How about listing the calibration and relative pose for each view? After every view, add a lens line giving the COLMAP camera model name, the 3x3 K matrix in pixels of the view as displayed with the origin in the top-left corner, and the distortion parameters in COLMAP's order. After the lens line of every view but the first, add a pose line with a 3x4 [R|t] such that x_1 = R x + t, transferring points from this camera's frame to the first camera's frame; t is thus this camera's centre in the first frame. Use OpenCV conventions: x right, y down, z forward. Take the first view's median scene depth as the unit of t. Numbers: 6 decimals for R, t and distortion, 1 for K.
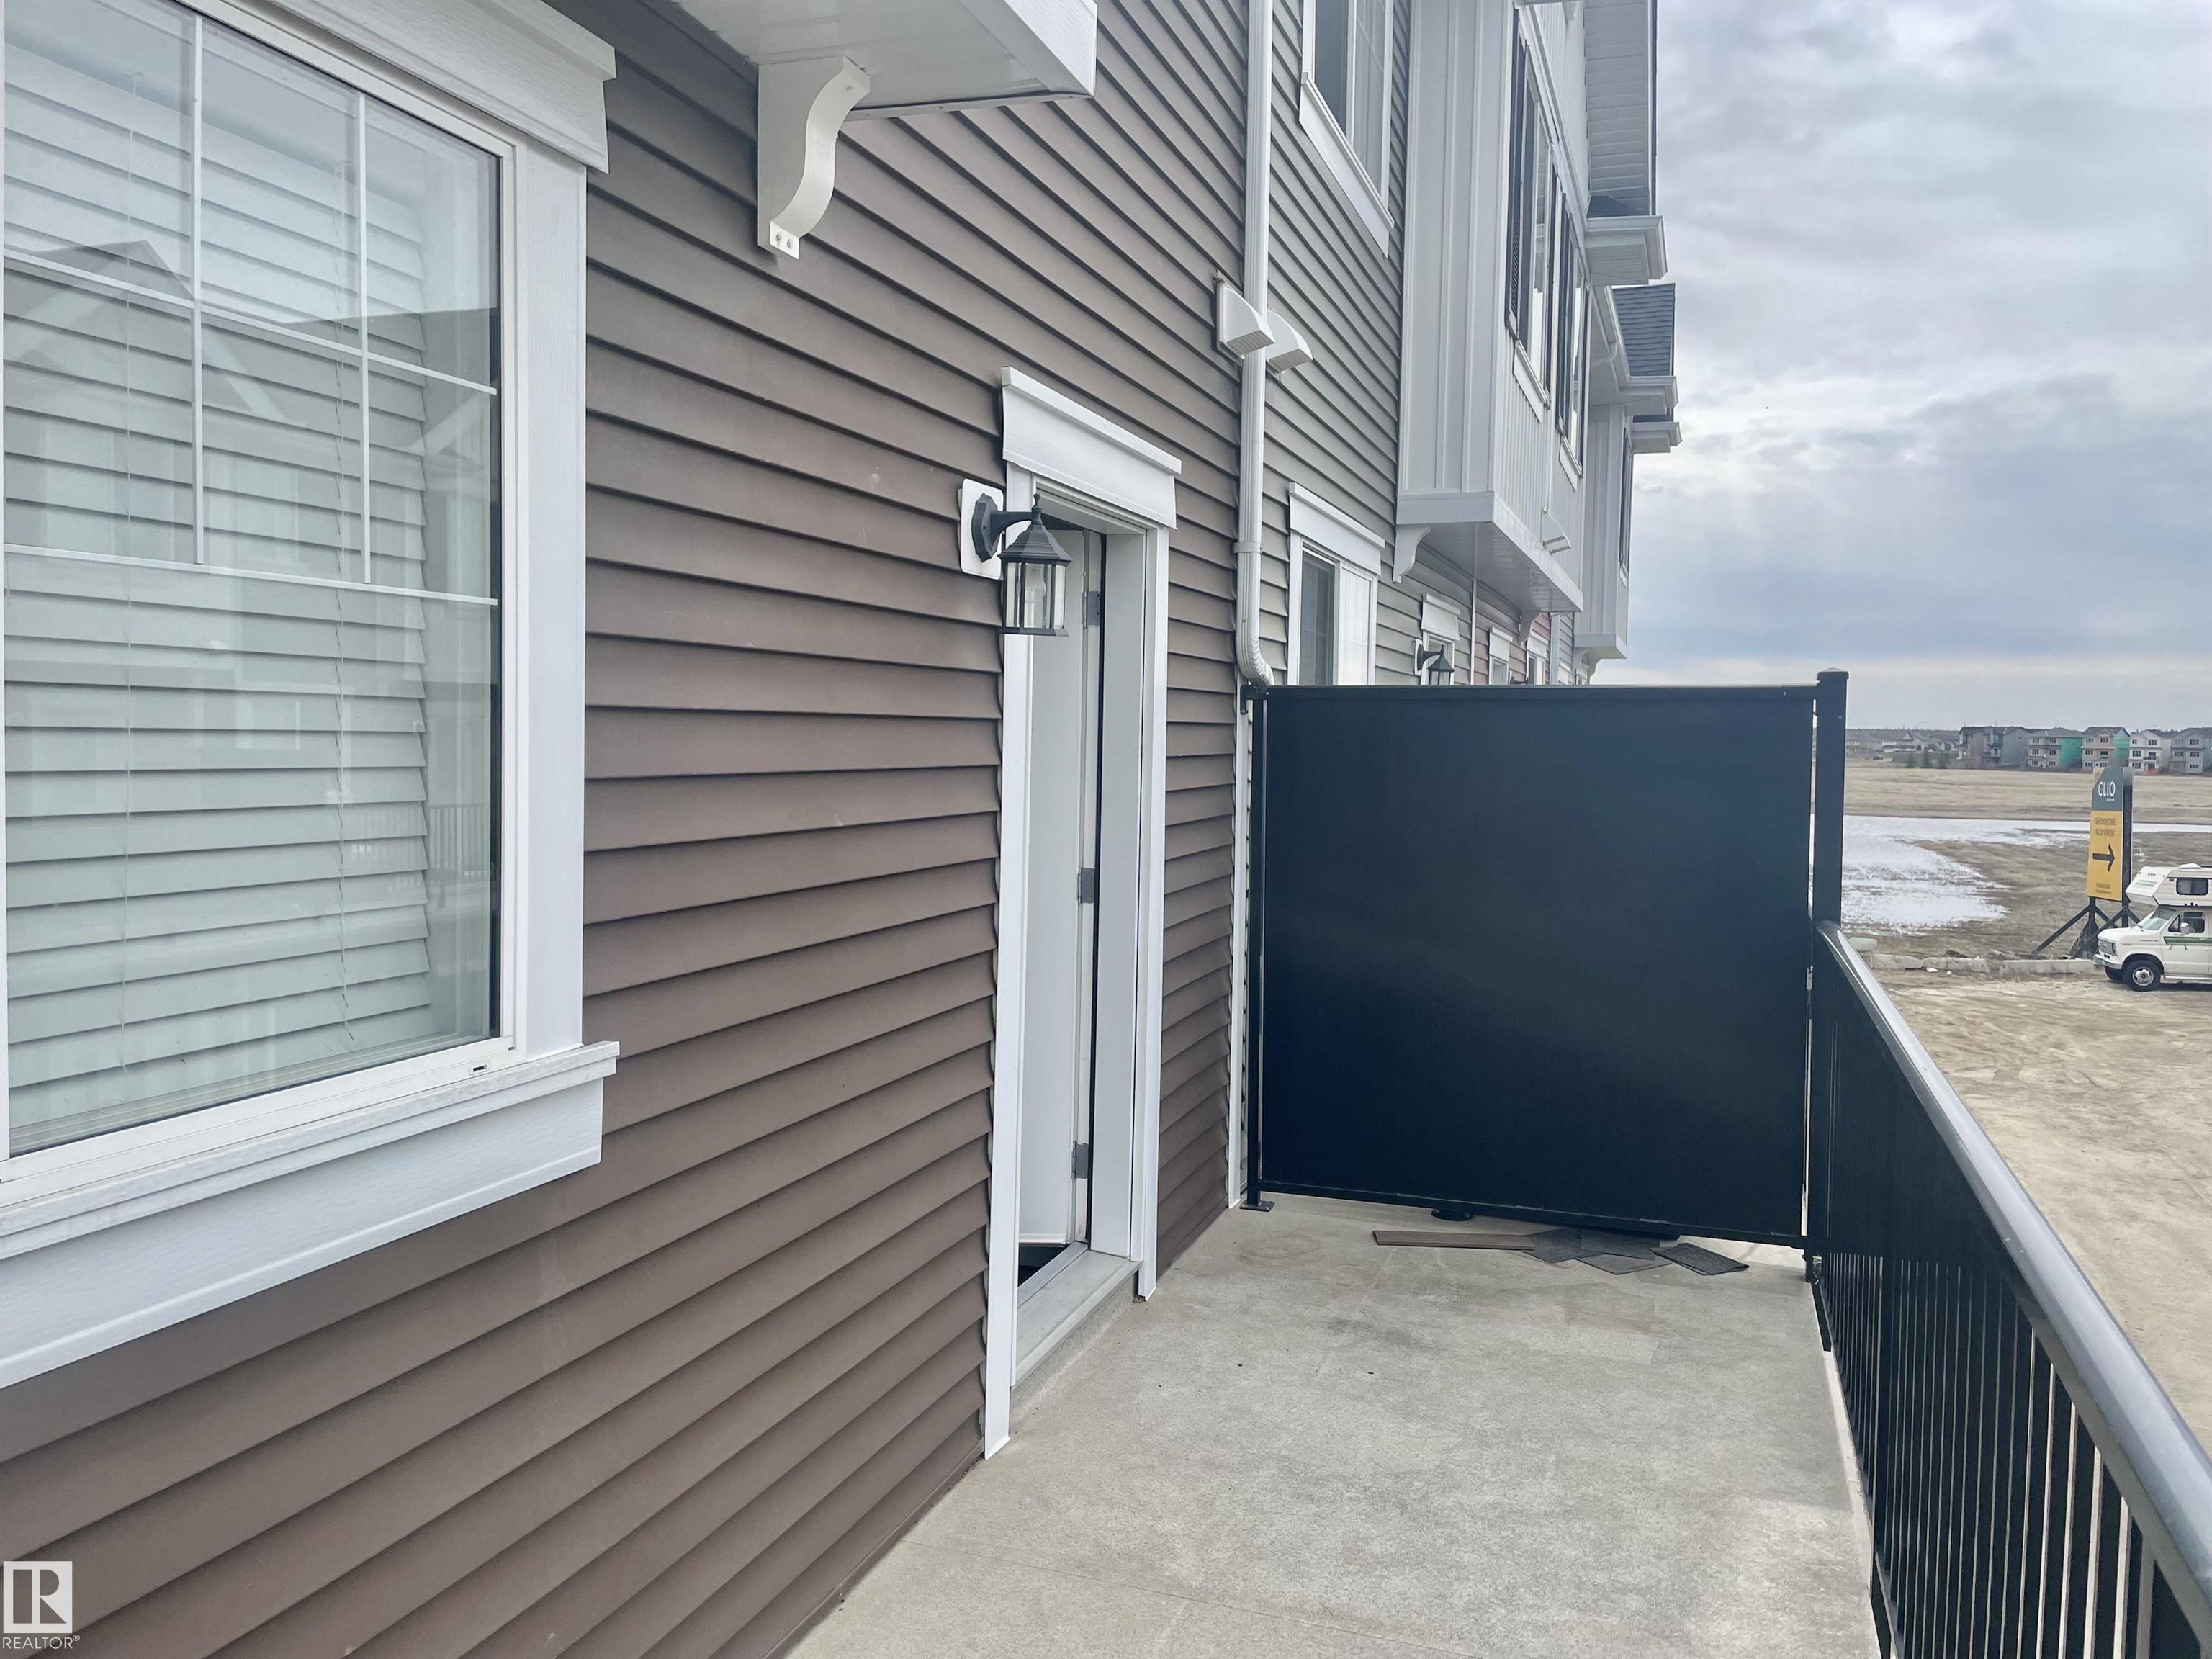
lens RADIAL K [[1675.8, 0, 1109.3], [0, 1675.8, 796.1], [0, 0, 1]] dist [0.089465, -0.116533]
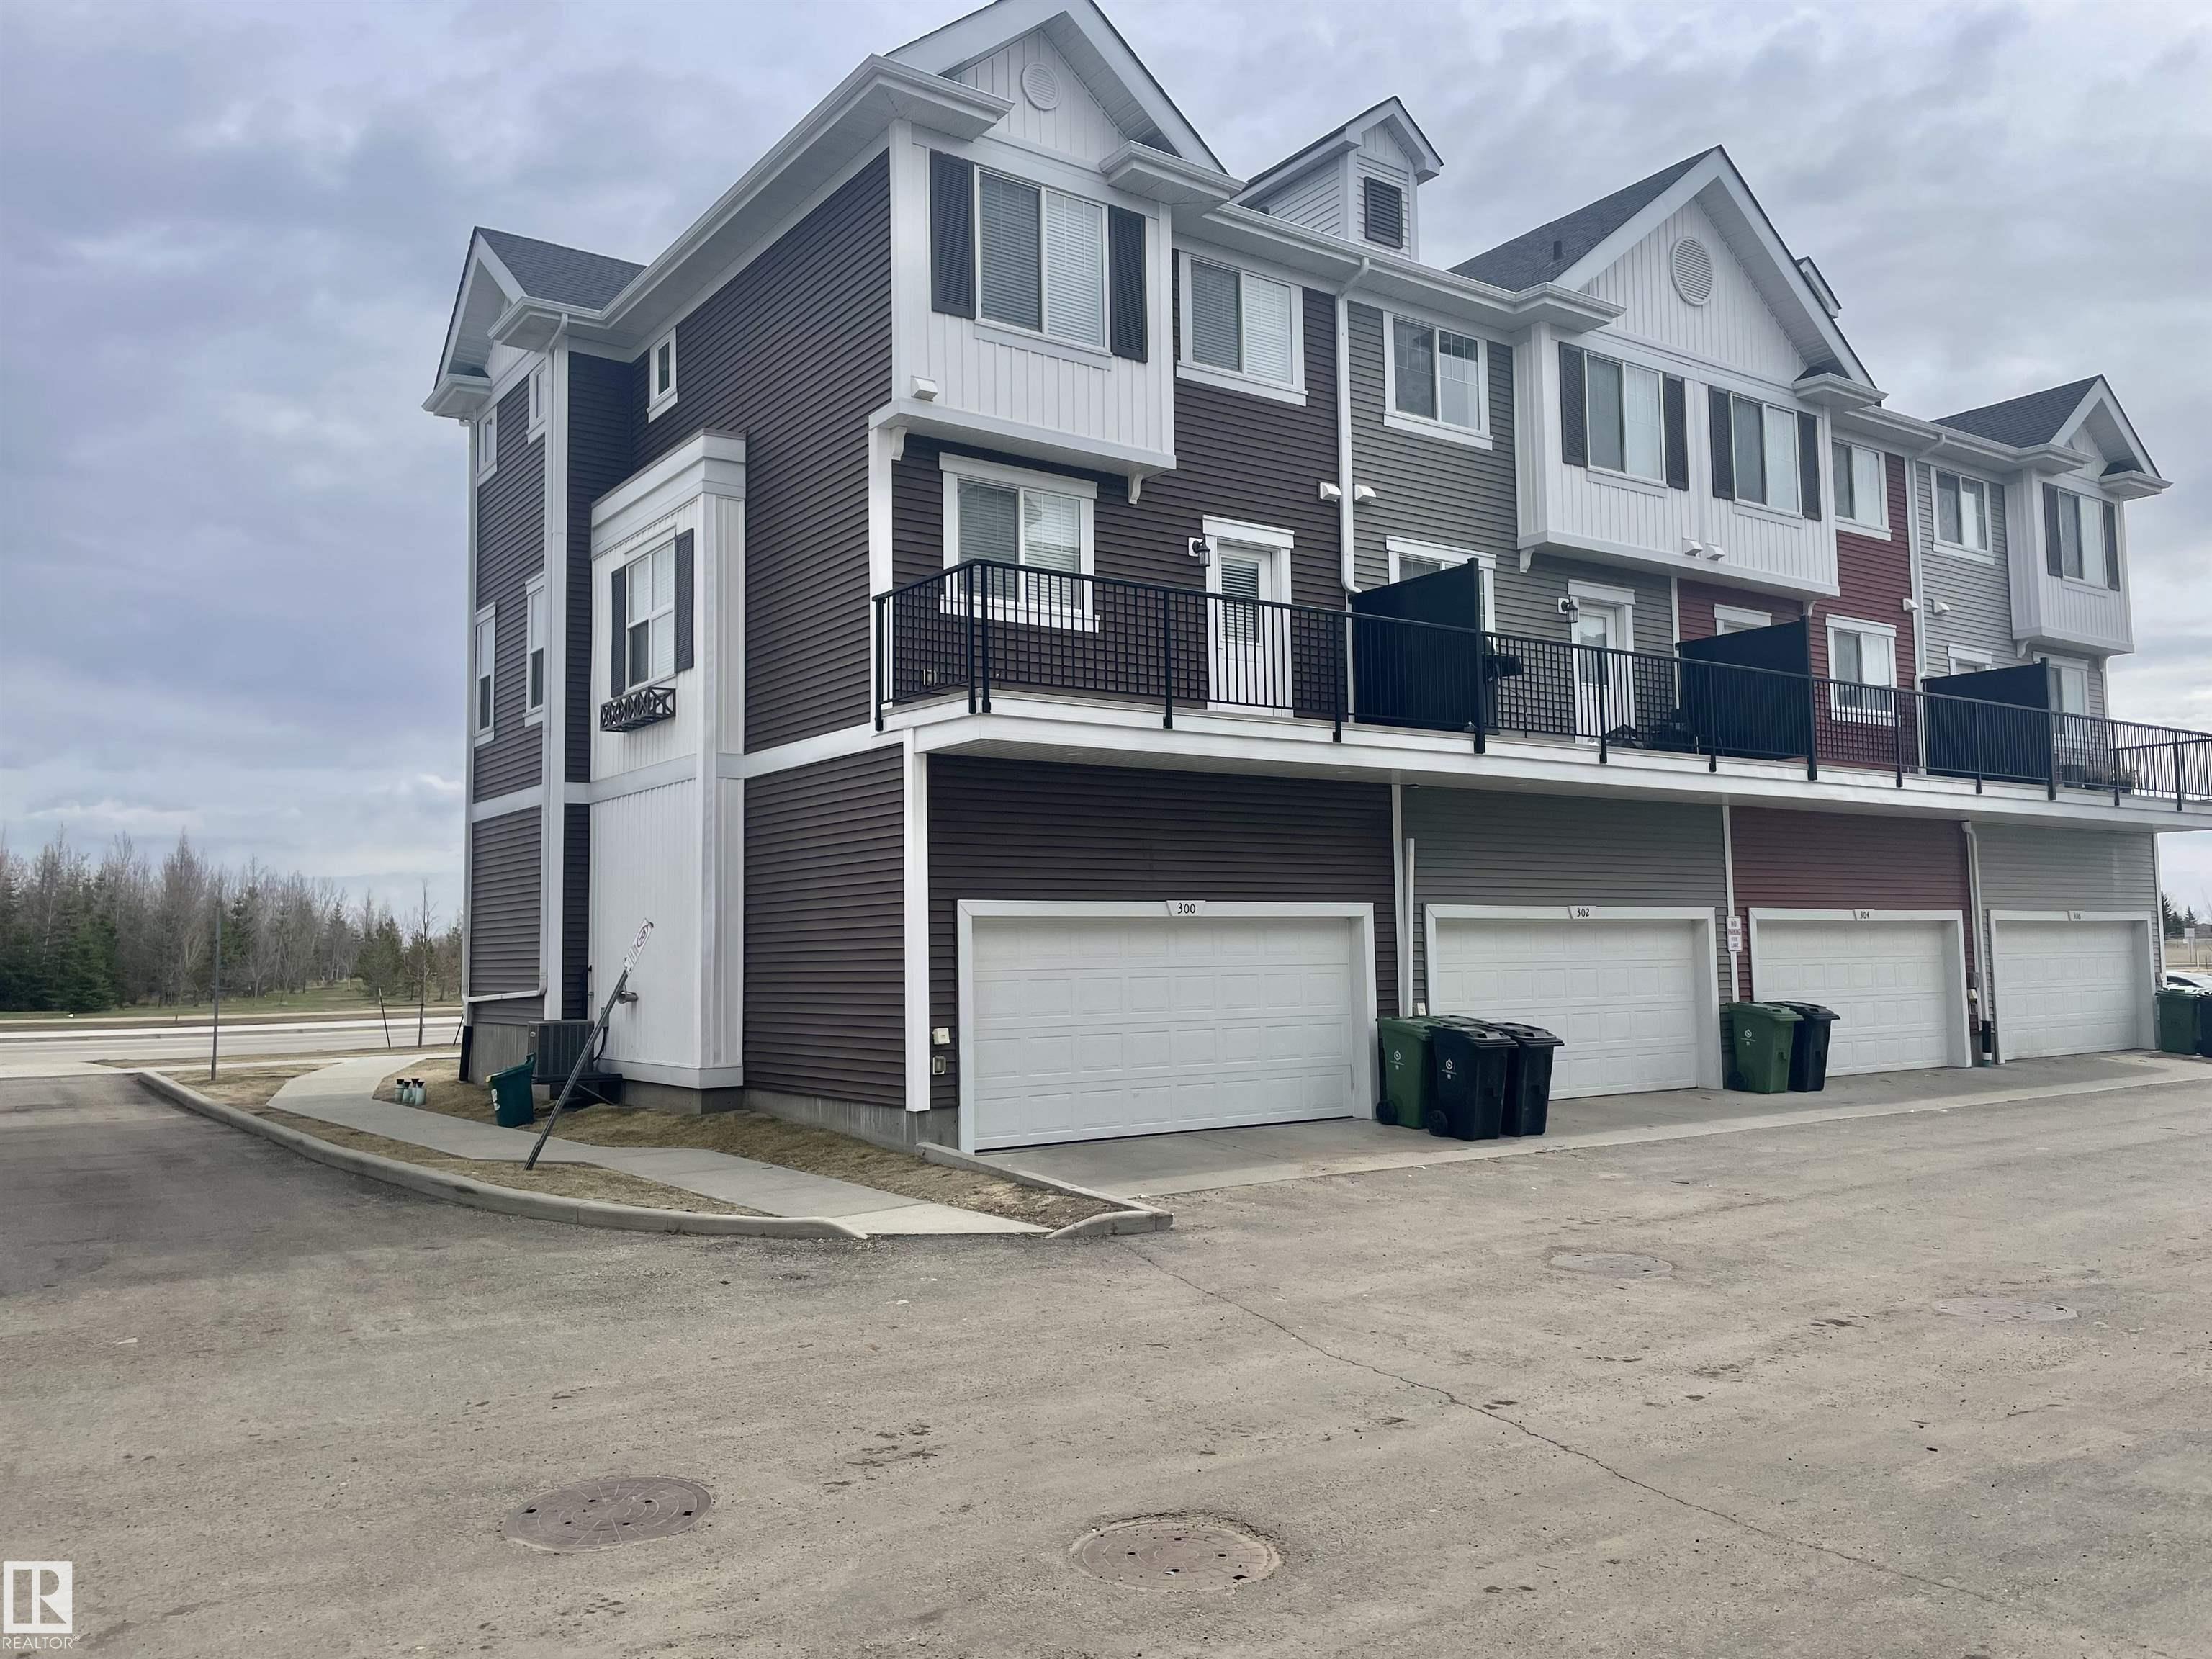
lens RADIAL K [[1675.8, 0, 1109.3], [0, 1675.8, 796.1], [0, 0, 1]] dist [0.089465, -0.116533]
pose [[0.815300, -0.084031, -0.572909, 2.481278], [0.002593, 0.989934, -0.141508, 1.264189], [0.579032, 0.113886, 0.807311, -3.060375]]
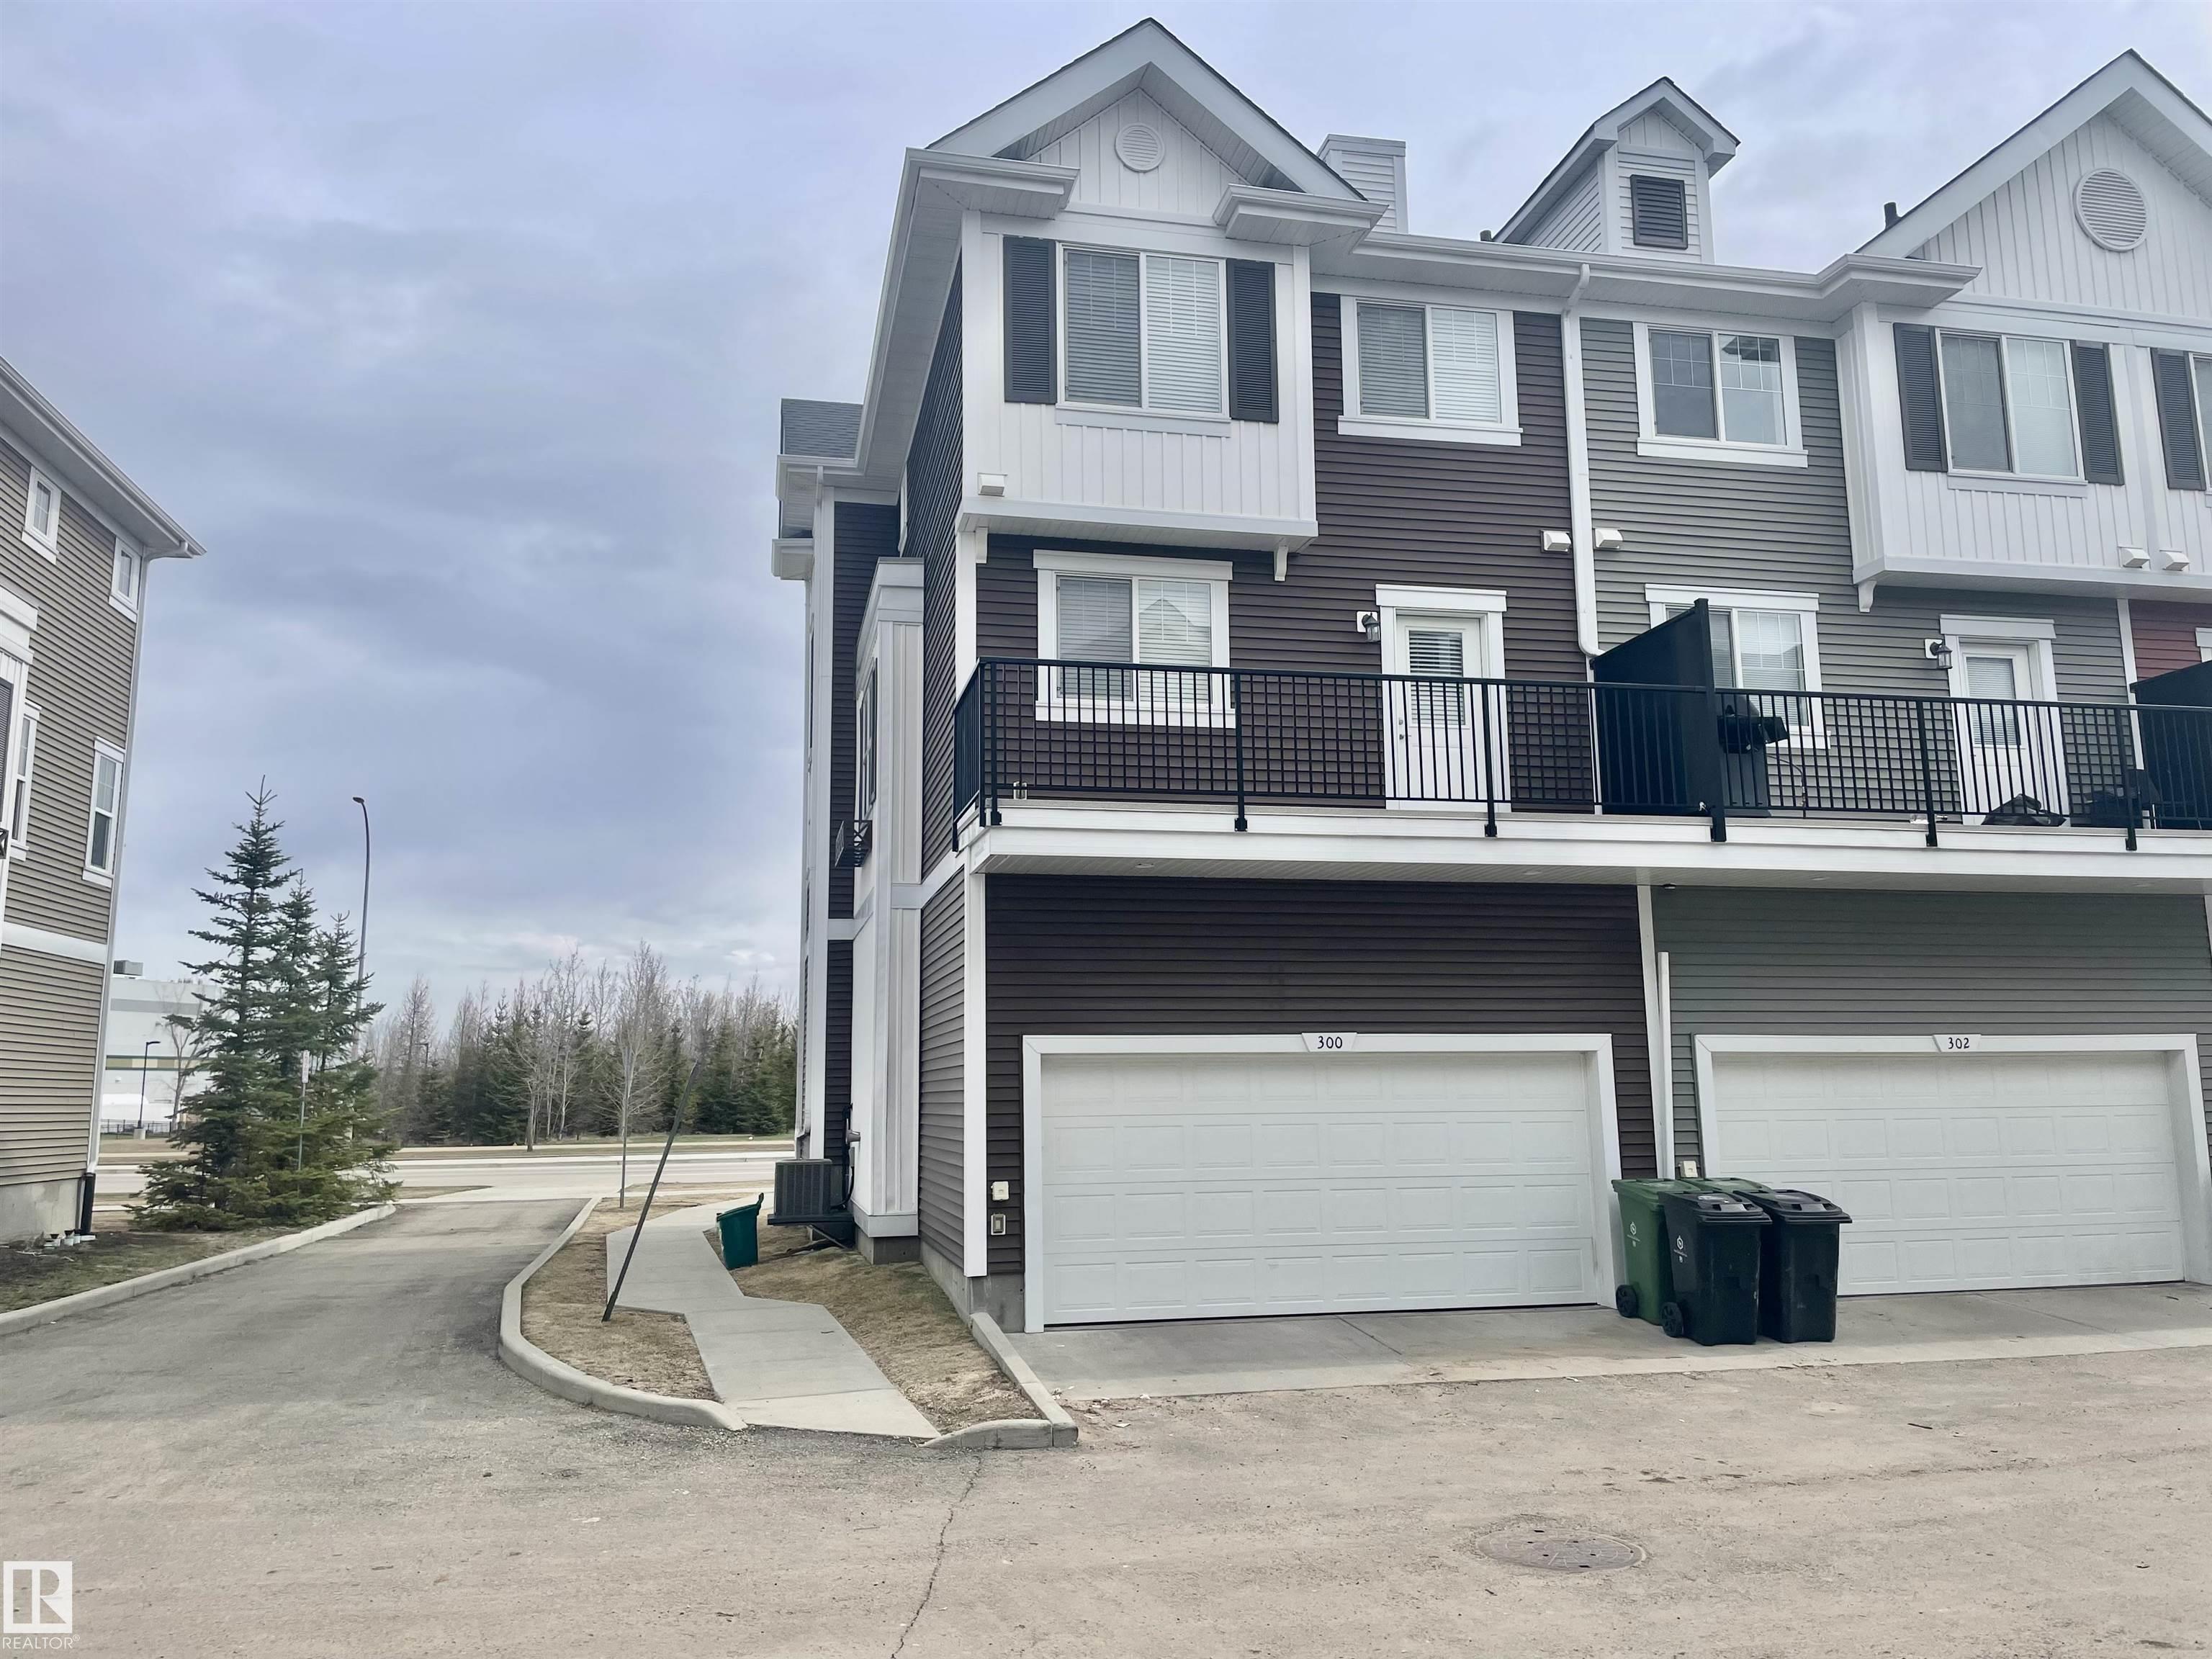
lens RADIAL K [[1675.8, 0, 1109.3], [0, 1675.8, 796.1], [0, 0, 1]] dist [0.089465, -0.116533]
pose [[0.528126, -0.172226, -0.831518, 3.065040], [-0.016503, 0.976950, -0.212829, 1.200012], [0.849006, 0.126123, 0.513110, -1.714801]]
